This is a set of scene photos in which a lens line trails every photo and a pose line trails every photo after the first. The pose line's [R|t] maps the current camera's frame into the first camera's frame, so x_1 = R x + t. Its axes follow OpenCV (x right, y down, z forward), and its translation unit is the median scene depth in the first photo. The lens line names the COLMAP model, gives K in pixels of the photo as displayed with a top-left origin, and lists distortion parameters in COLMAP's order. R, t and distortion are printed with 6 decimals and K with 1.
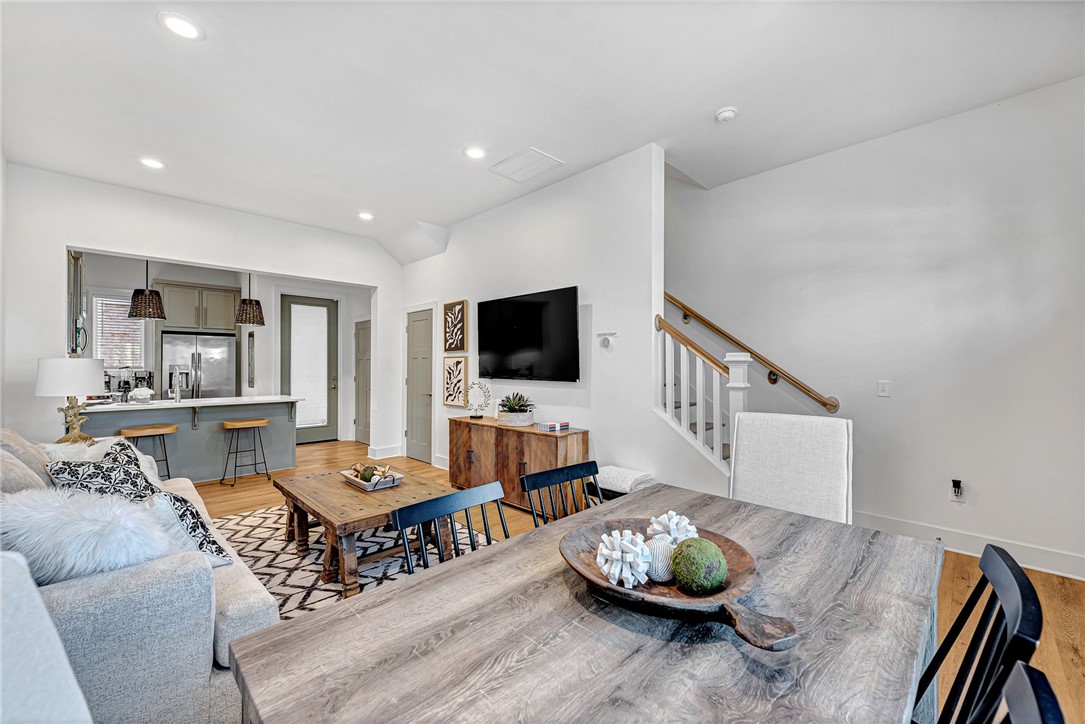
lens RADIAL K [[432.4, 0, 540.3], [0, 432.4, 359.5], [0, 0, 1]] dist [0.013293, -0.003723]
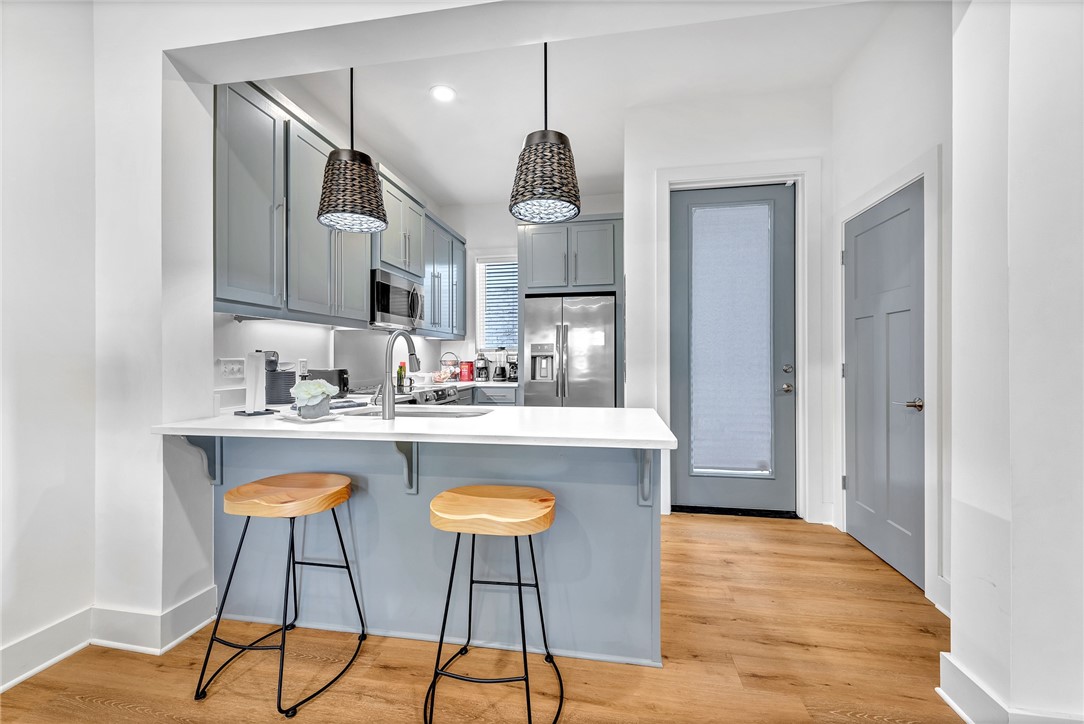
lens RADIAL K [[432.0, 0, 535.8], [0, 432.0, 364.5], [0, 0, 1]] dist [0.013293, -0.003723]
pose [[0.568559, 0.006388, -0.822618, -0.390038], [0.017422, 0.999652, 0.019805, 0.040114], [0.822458, -0.025592, 0.568250, 0.815278]]
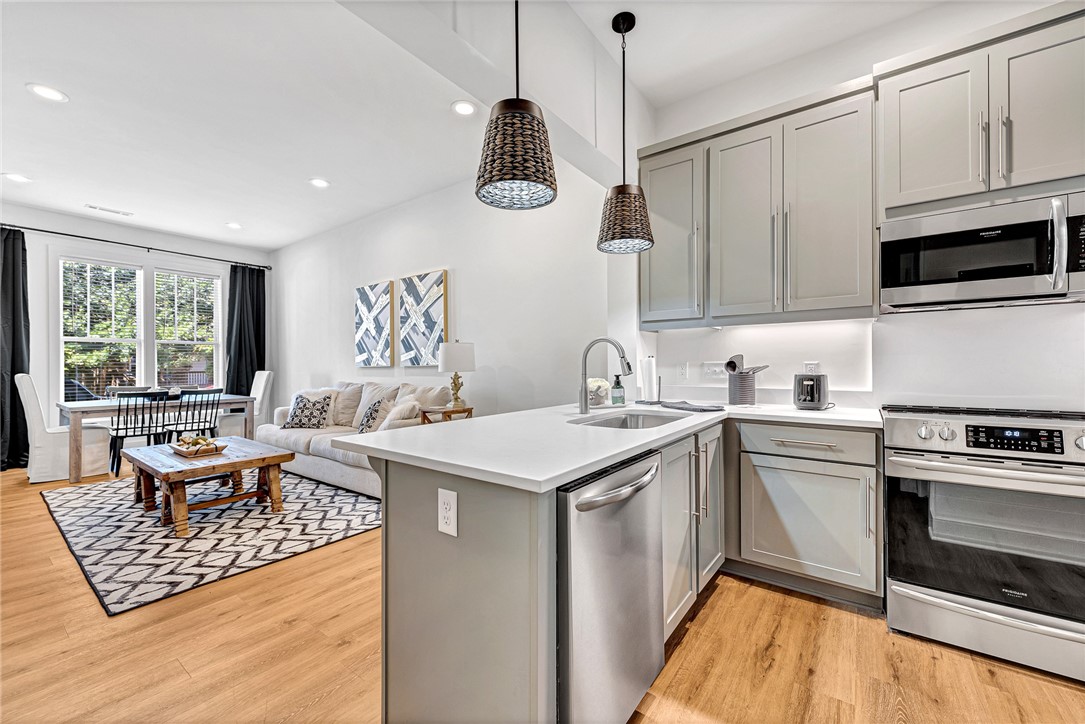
lens RADIAL K [[432.4, 0, 541.7], [0, 432.4, 360.3], [0, 0, 1]] dist [0.013293, -0.003723]
pose [[-0.988132, 0.003850, -0.153560, -0.658285], [0.008059, 0.999608, -0.026795, 0.048762], [0.153397, -0.027714, -0.987776, 1.354127]]
